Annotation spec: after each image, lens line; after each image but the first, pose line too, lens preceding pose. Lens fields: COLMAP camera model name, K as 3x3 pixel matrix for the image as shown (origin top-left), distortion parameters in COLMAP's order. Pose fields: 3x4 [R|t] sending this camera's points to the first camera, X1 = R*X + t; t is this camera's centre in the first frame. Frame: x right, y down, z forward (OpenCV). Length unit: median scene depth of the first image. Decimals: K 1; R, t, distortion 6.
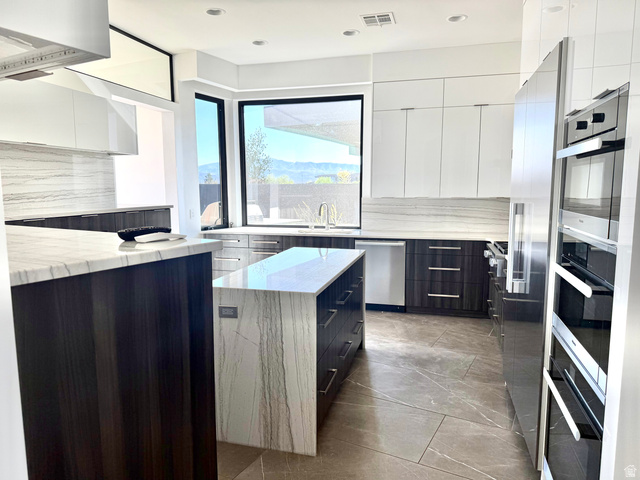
lens RADIAL K [[432.7, 0, 320.0], [0, 432.7, 240.0], [0, 0, 1]] dist [0.071910, -0.113258]
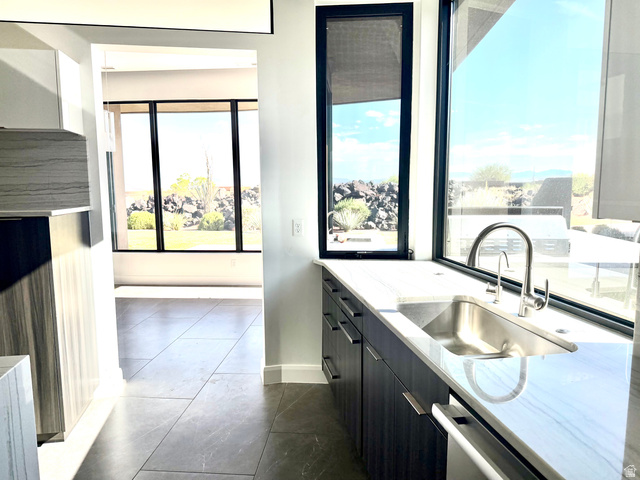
lens RADIAL K [[432.7, 0, 320.0], [0, 432.7, 240.0], [0, 0, 1]] dist [0.071910, -0.113258]
pose [[0.439610, 0.111226, -0.891276, 0.304311], [-0.105140, 0.991853, 0.071919, -0.114874], [0.892014, 0.062093, 0.447723, 1.007414]]
